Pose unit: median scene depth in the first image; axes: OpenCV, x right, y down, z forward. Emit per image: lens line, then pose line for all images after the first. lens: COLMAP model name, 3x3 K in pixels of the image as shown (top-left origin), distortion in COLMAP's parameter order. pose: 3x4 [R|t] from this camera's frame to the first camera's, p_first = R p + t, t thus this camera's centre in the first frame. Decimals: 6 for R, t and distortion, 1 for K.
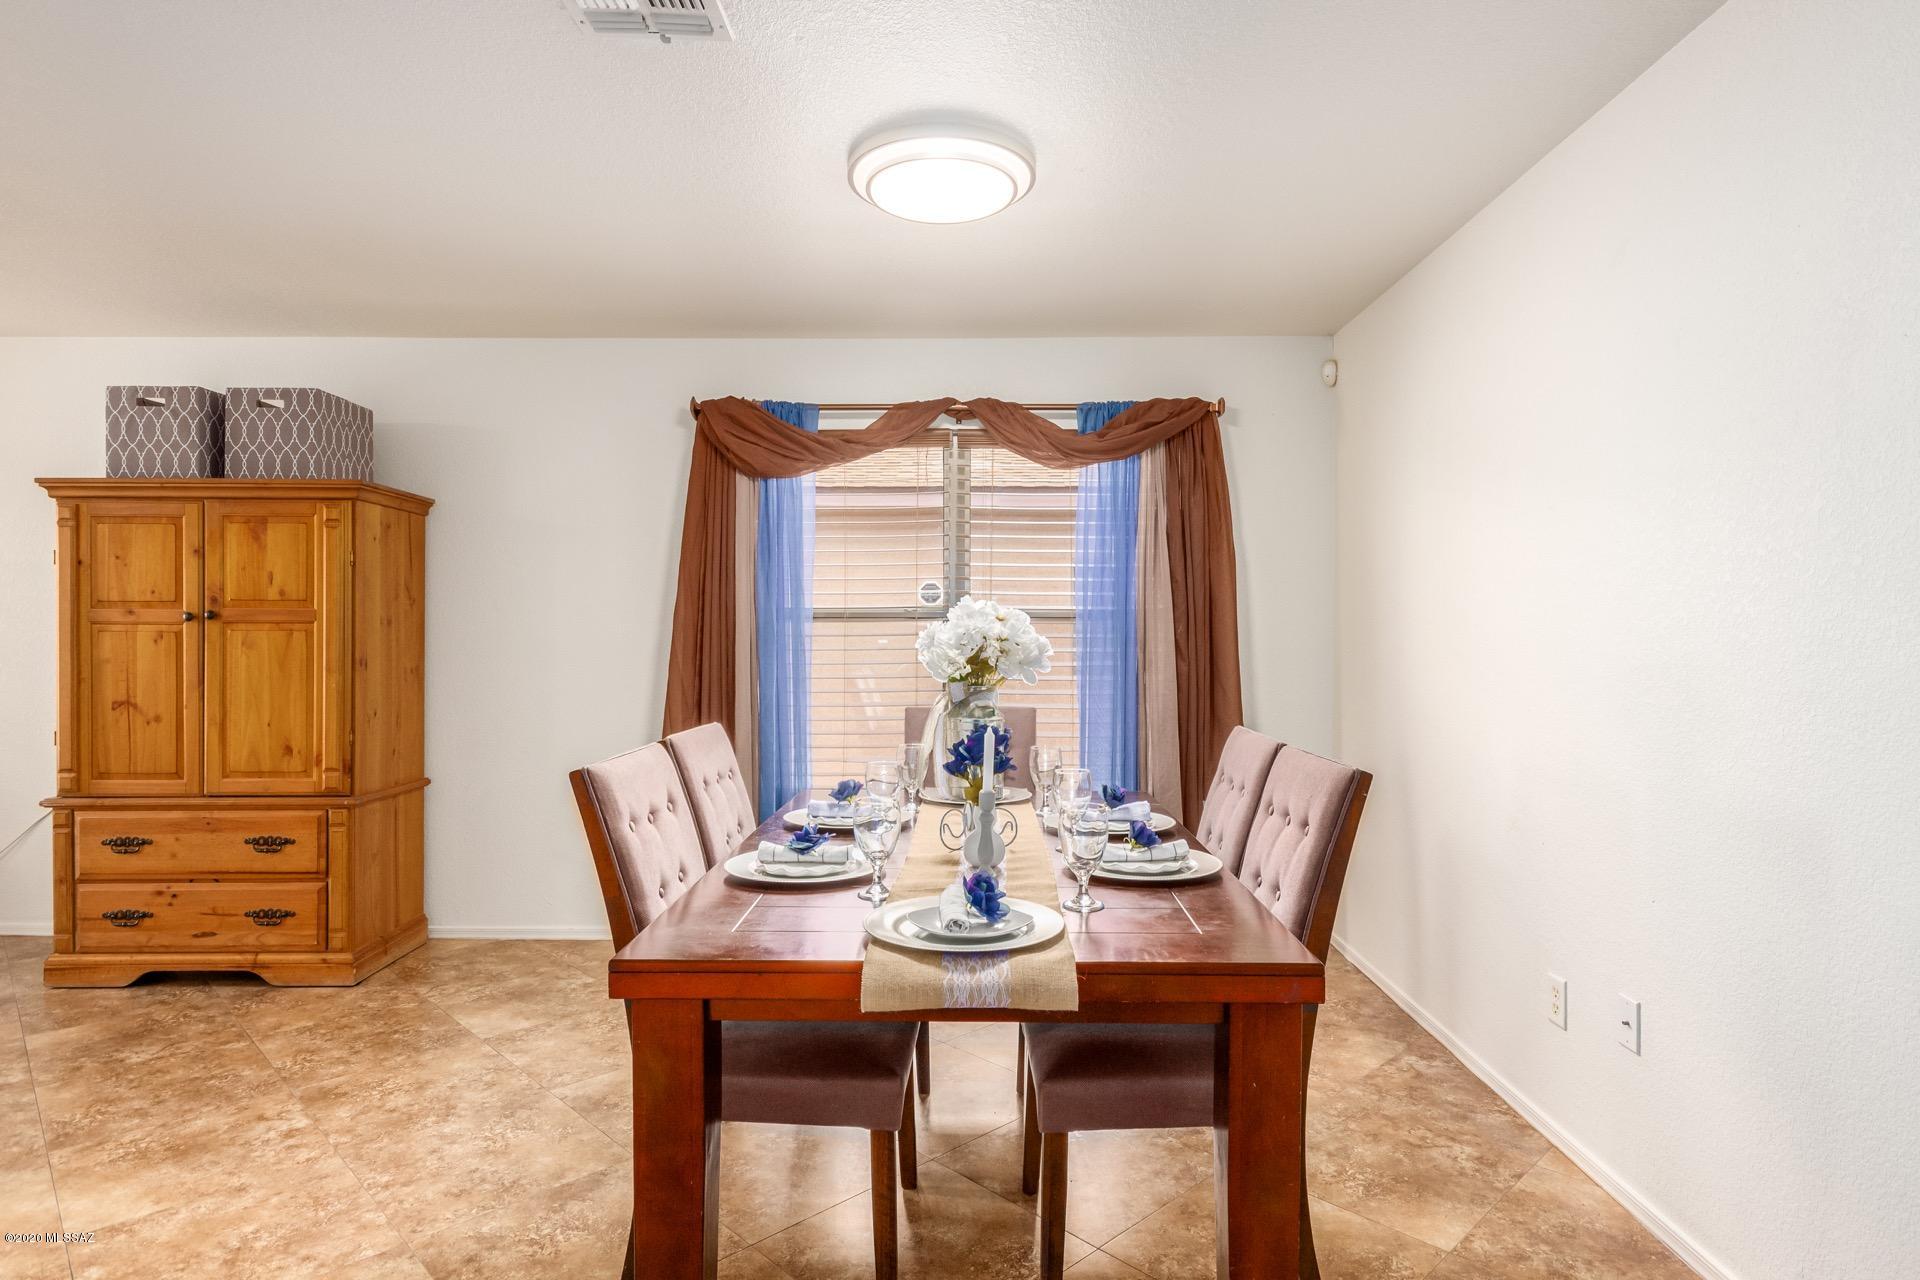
lens RADIAL K [[1060.5, 0, 970.5], [0, 1060.5, 642.2], [0, 0, 1]] dist [0.000763, 0.000127]
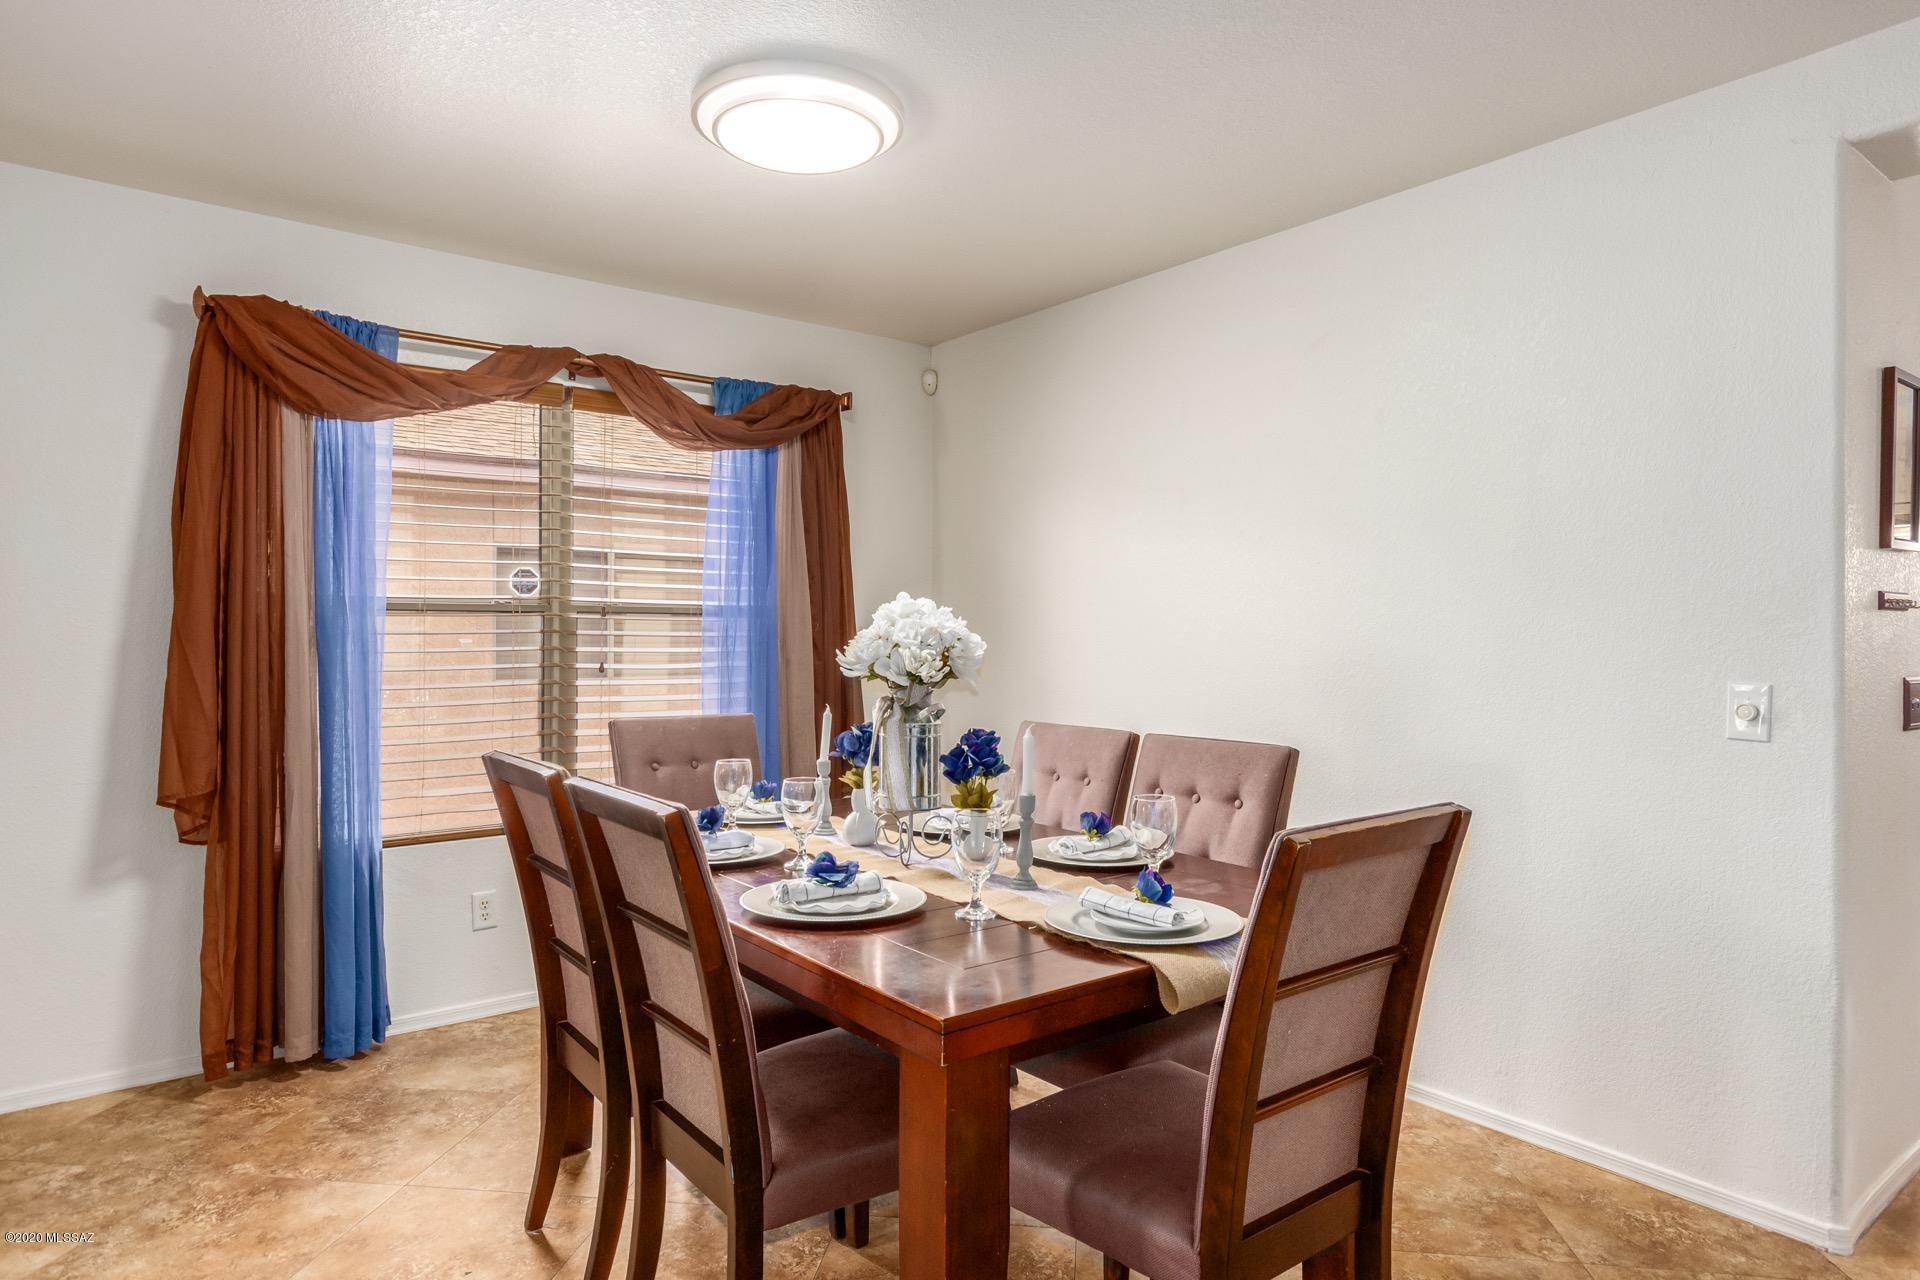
lens RADIAL K [[1060.5, 0, 961.8], [0, 1060.5, 647.2], [0, 0, 1]] dist [0.000763, 0.000127]
pose [[0.785581, -0.008880, 0.618695, -0.328461], [0.009192, 0.999954, 0.002680, 0.005714], [-0.618690, 0.003582, 0.785627, 0.173172]]
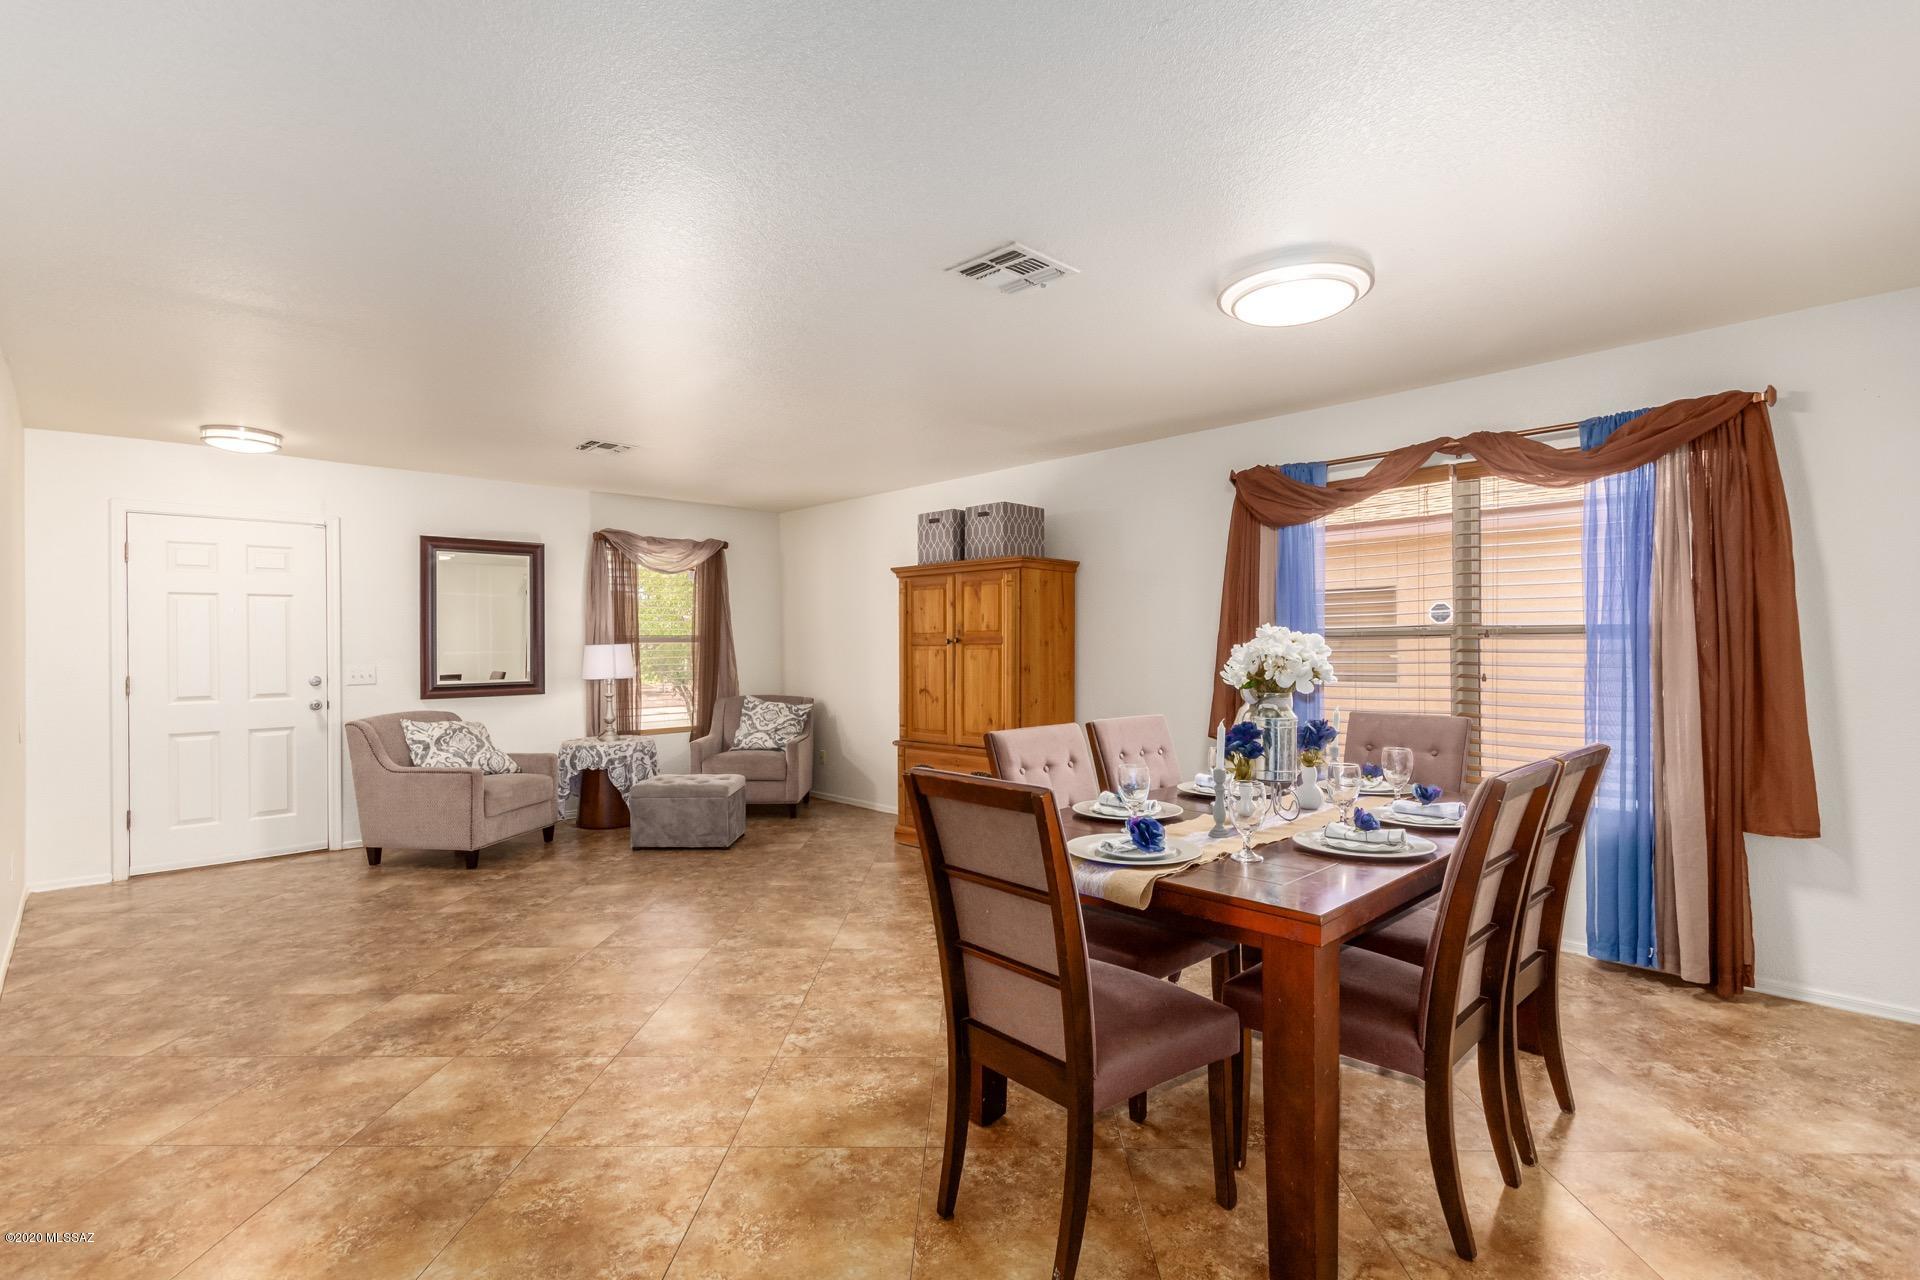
lens RADIAL K [[905.4, 0, 959.0], [0, 905.4, 644.2], [0, 0, 1]] dist [0.006622, -0.000645]
pose [[0.698140, -0.007252, -0.715925, 0.339937], [0.000378, 0.999952, -0.009760, -0.004866], [0.715962, 0.006543, 0.698109, -0.028584]]
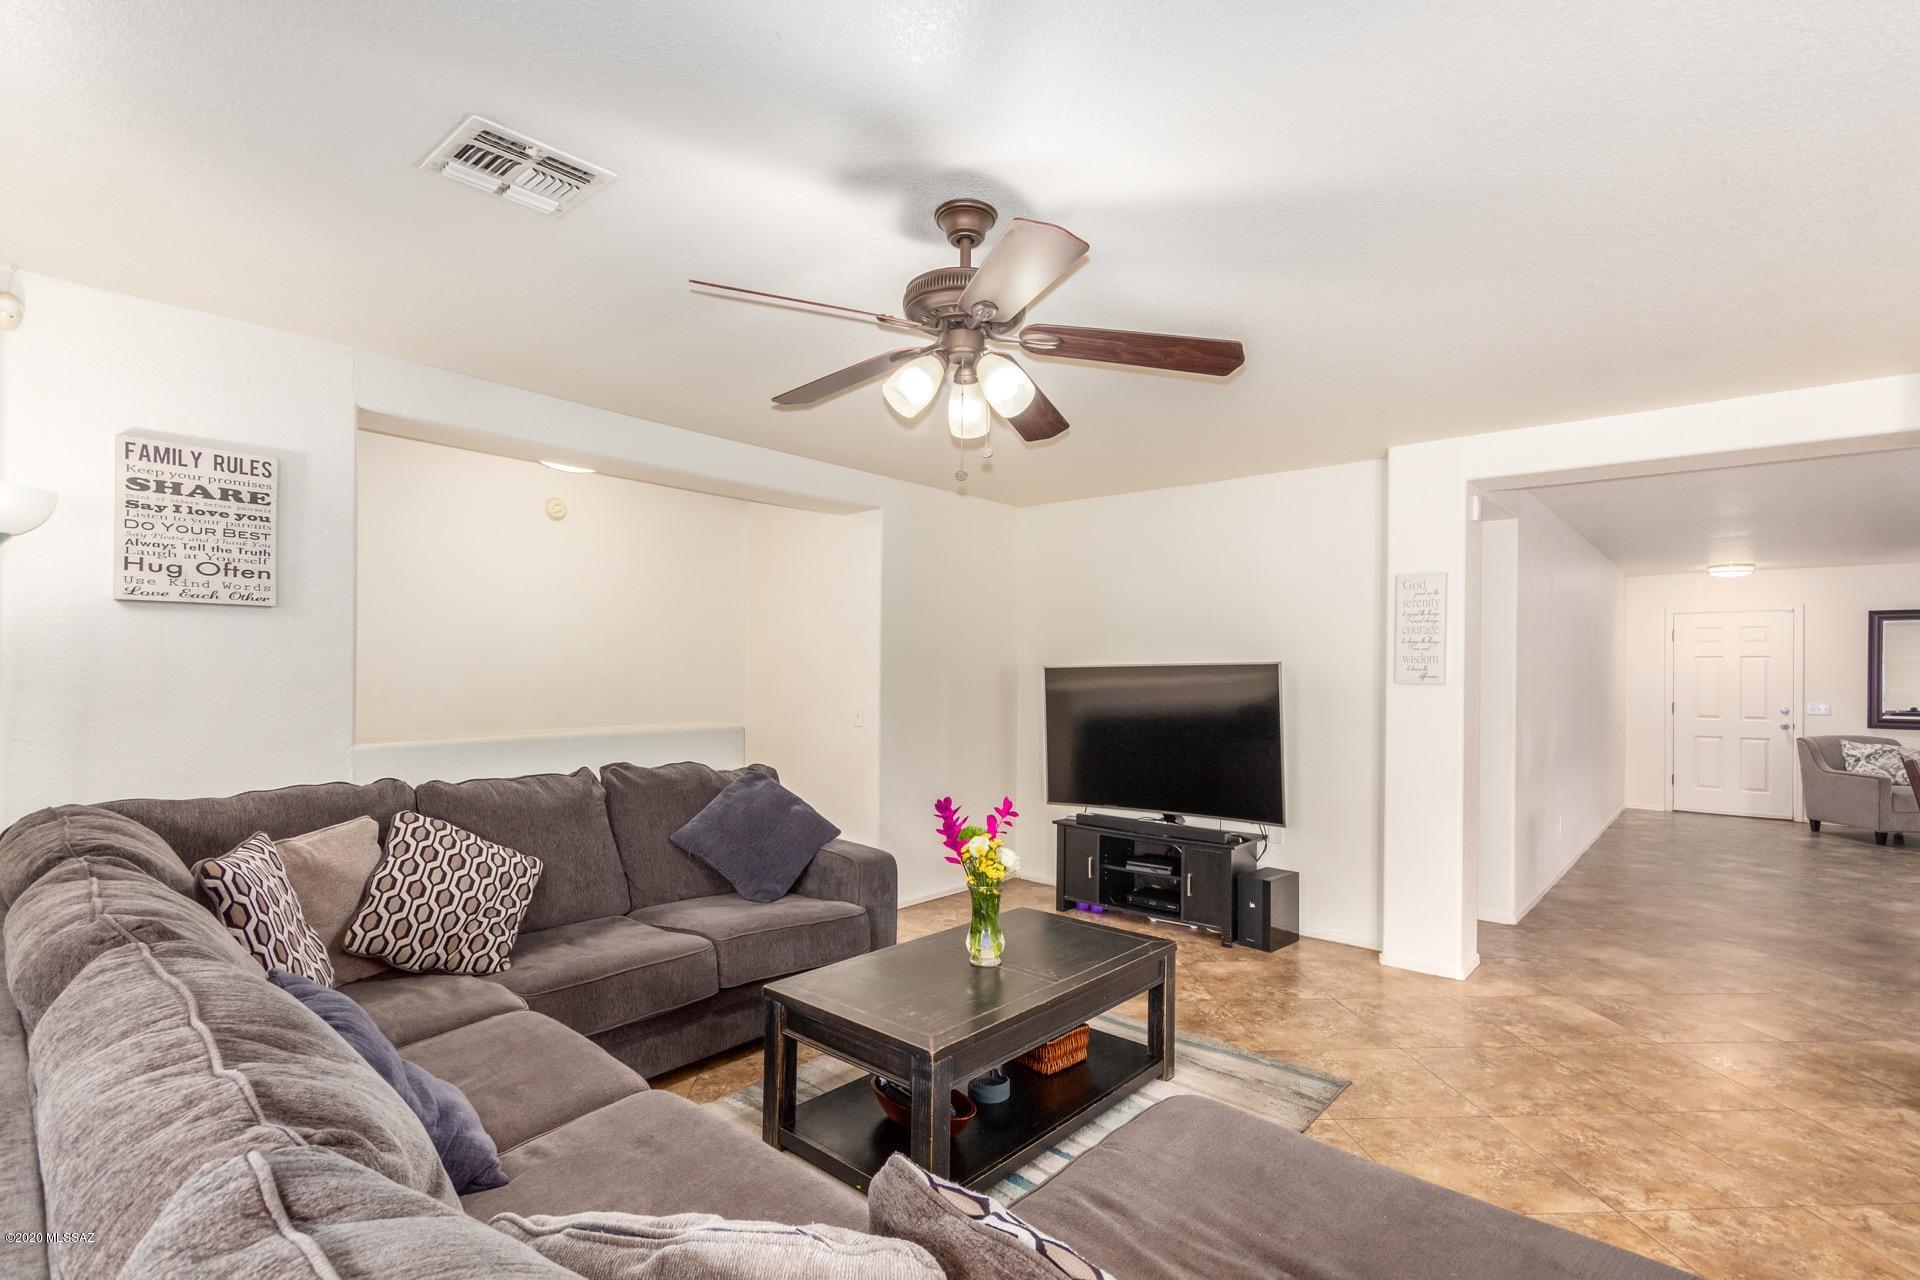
lens RADIAL K [[905.4, 0, 963.2], [0, 905.4, 664.9], [0, 0, 1]] dist [0.006622, -0.000645]
pose [[-0.649368, -0.014878, -0.760328, 1.700371], [-0.019600, 0.999804, -0.002823, -0.029497], [0.760221, 0.013069, -0.649533, 0.170371]]
